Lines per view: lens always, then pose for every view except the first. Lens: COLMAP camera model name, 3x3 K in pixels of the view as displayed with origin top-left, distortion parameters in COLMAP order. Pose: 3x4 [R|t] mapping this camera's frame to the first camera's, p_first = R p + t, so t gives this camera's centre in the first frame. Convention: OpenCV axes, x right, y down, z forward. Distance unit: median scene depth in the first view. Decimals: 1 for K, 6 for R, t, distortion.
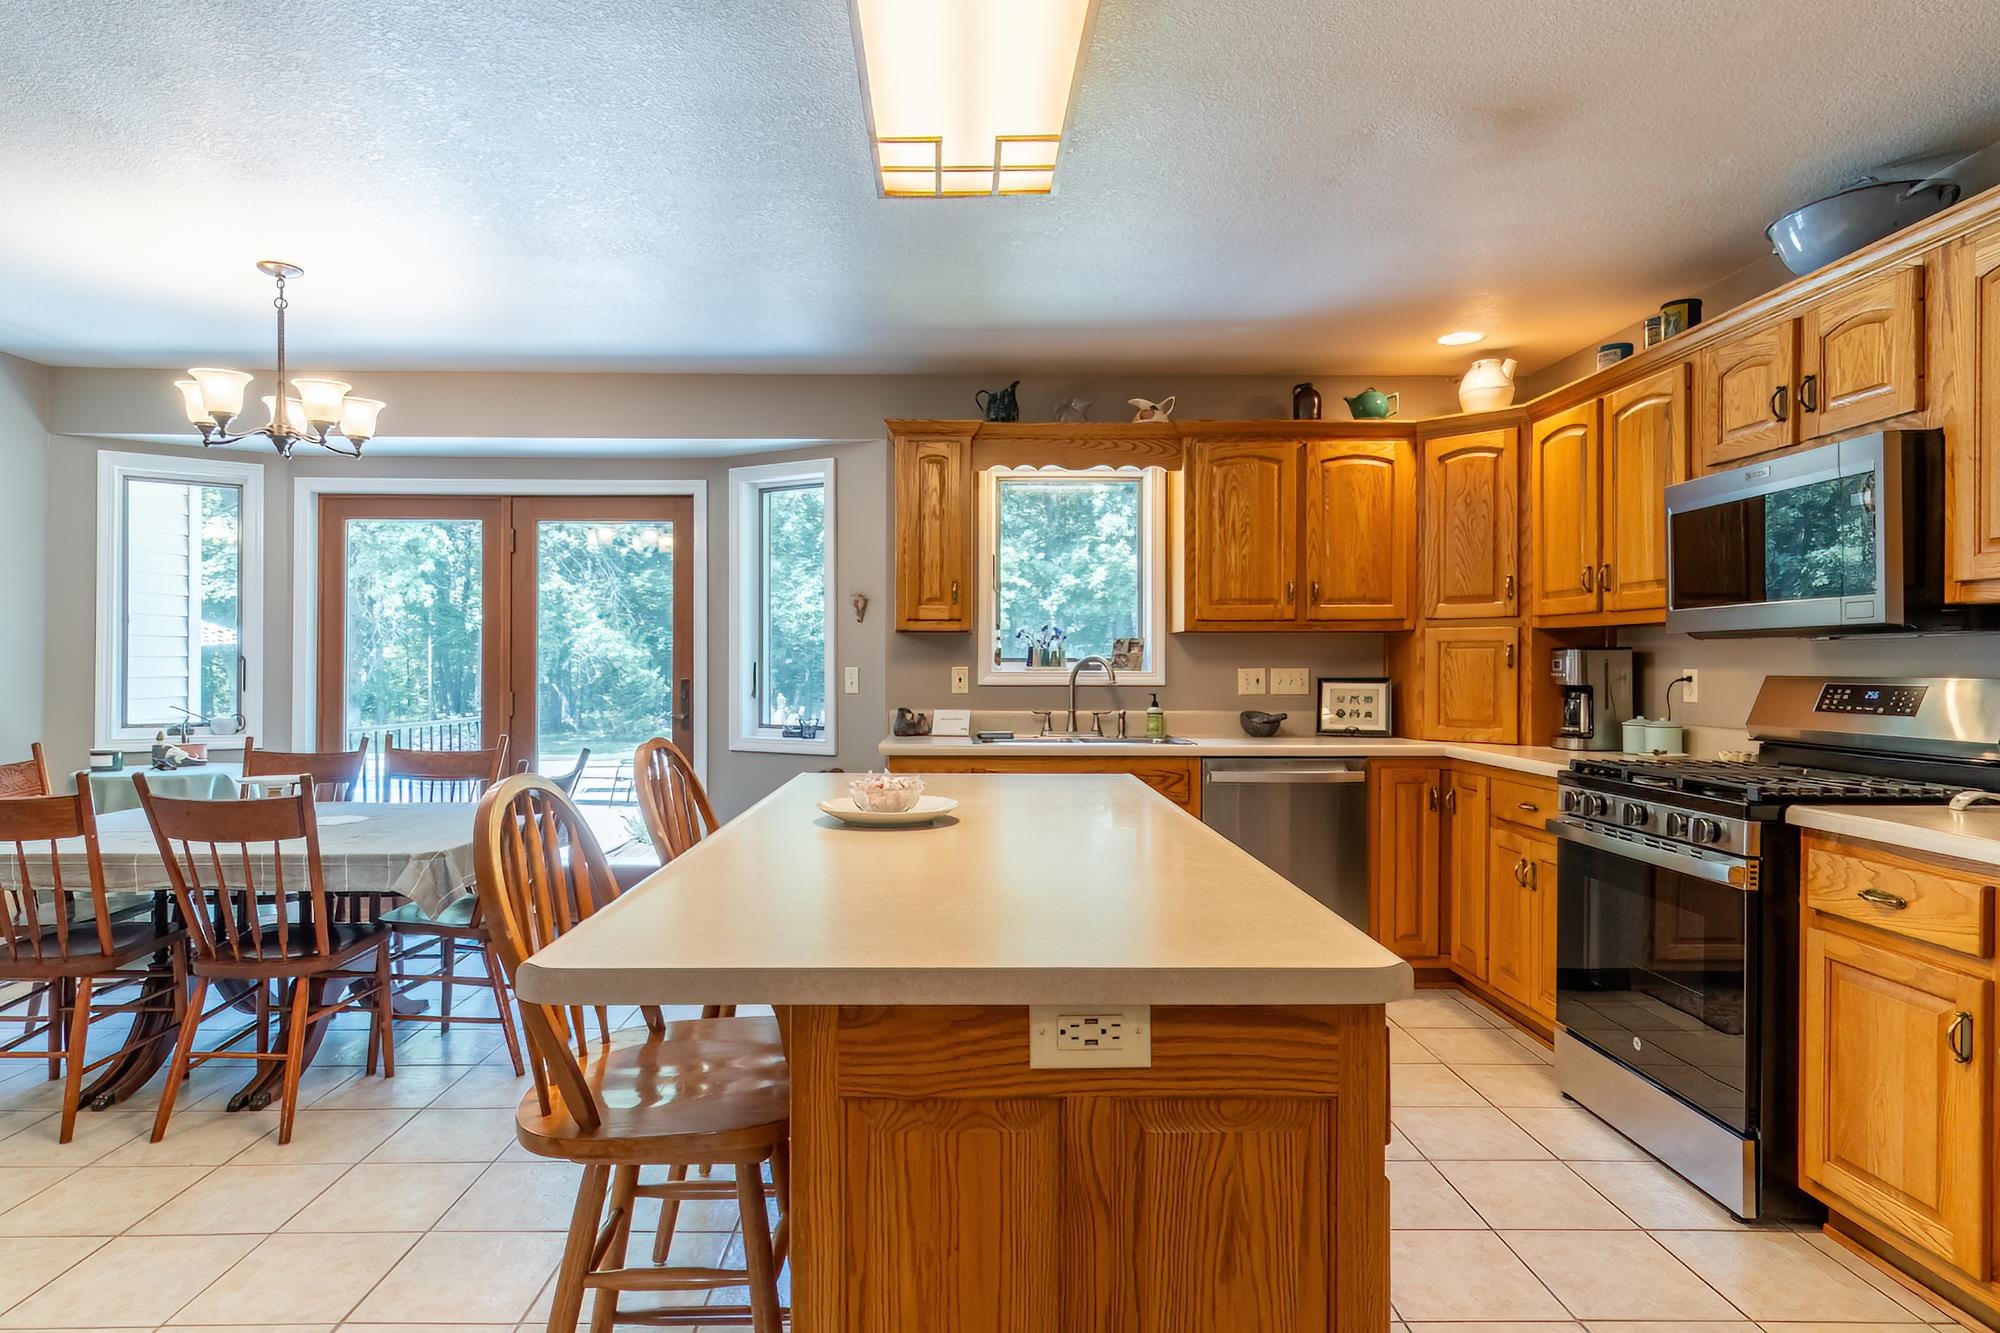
lens RADIAL K [[1071.1, 0, 993.2], [0, 1071.1, 668.2], [0, 0, 1]] dist [0.001910, 0.000727]
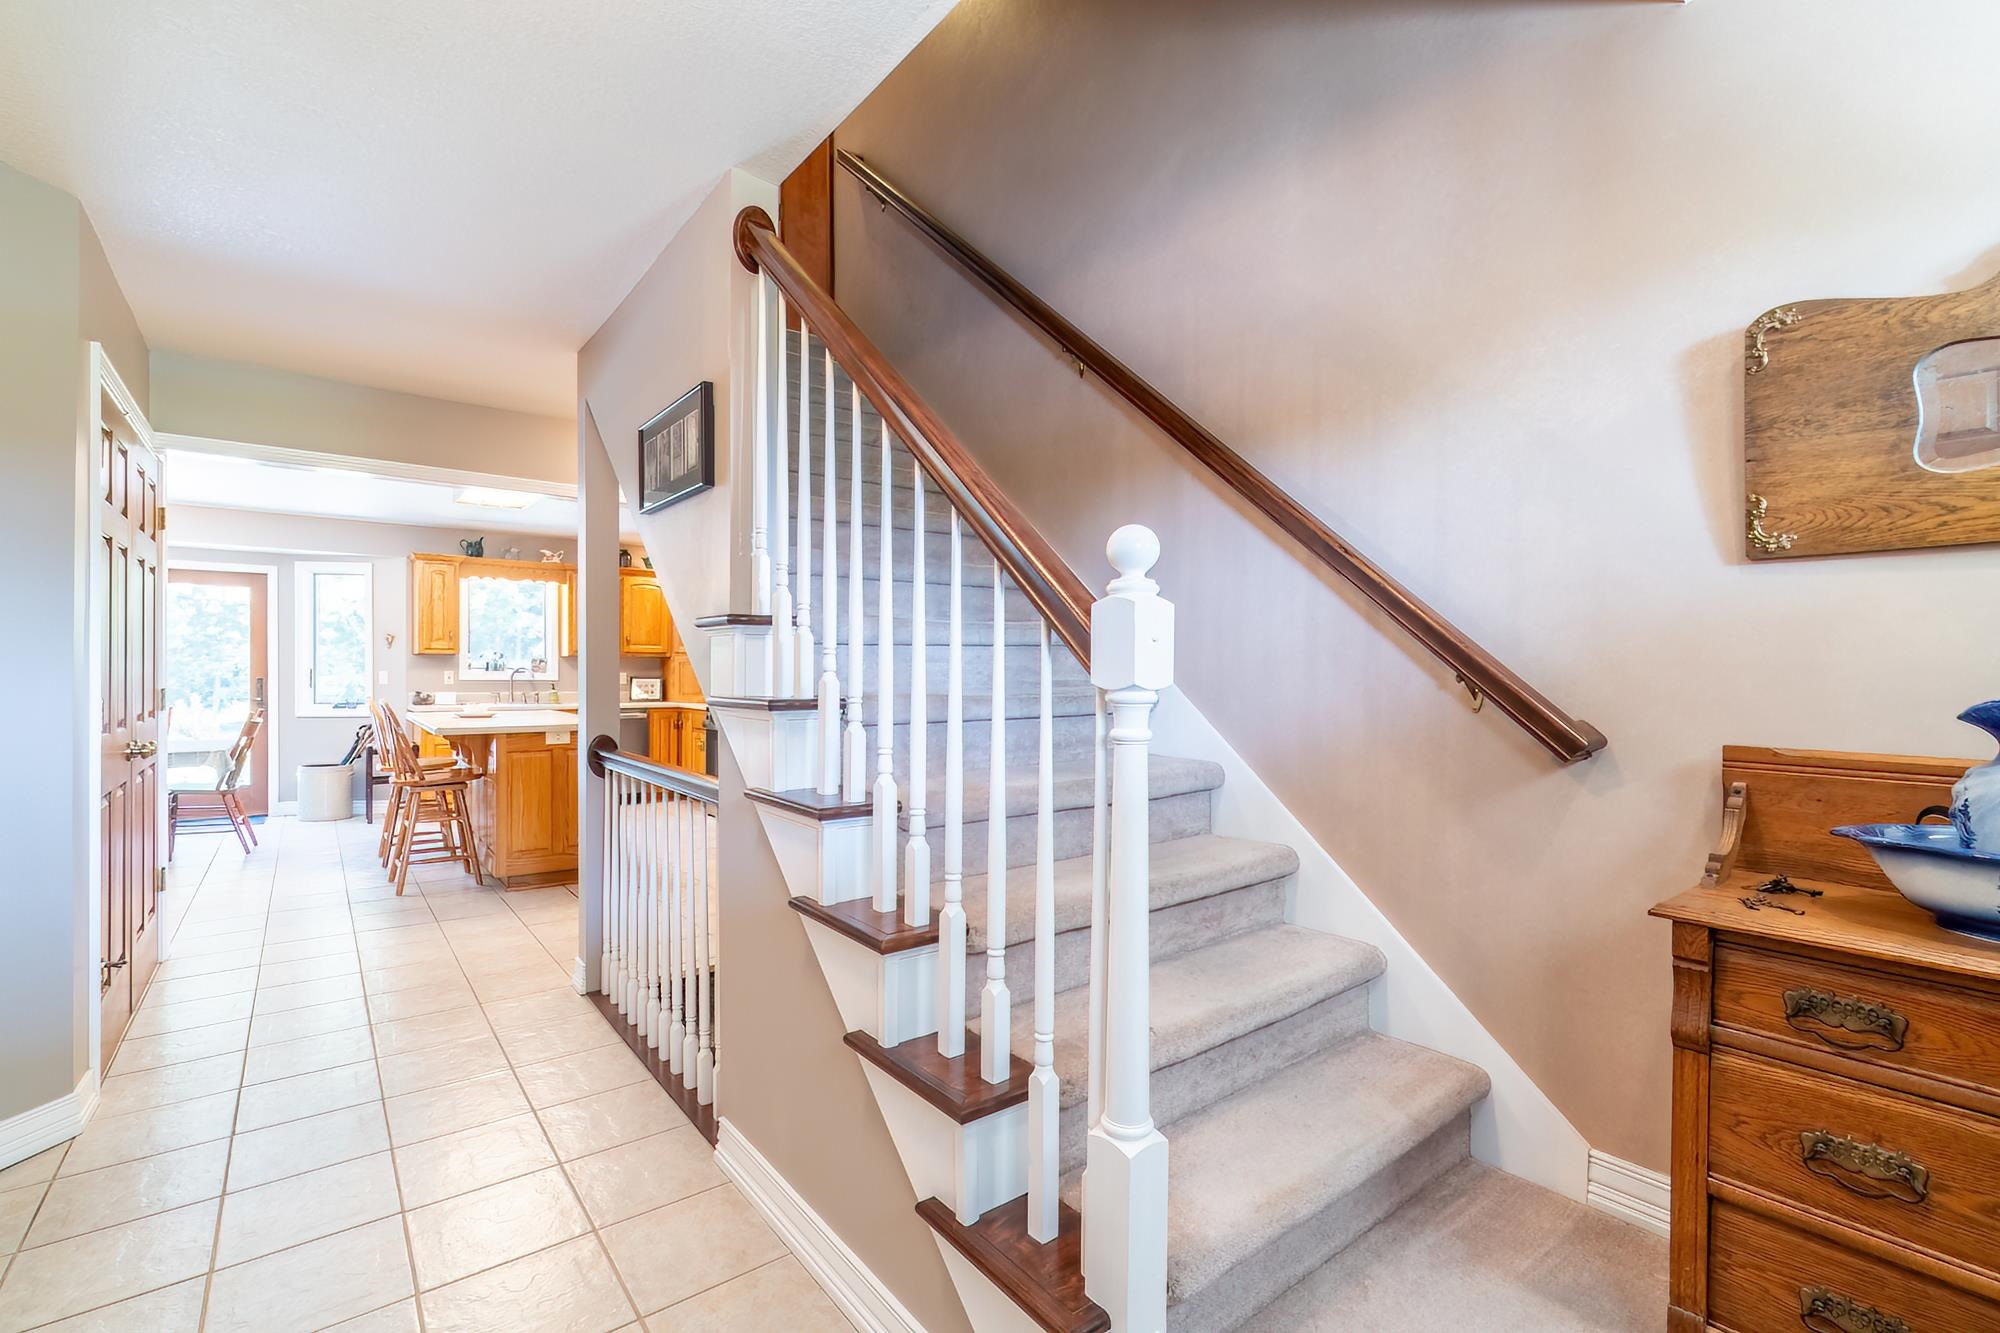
lens RADIAL K [[881.9, 0, 999.1], [0, 881.9, 681.8], [0, 0, 1]] dist [-0.019121, -0.000359]
pose [[0.797935, -0.001468, 0.602742, -0.208453], [-0.002040, 0.999985, 0.005136, 0.008750], [-0.602740, -0.005328, 0.797920, -1.009542]]
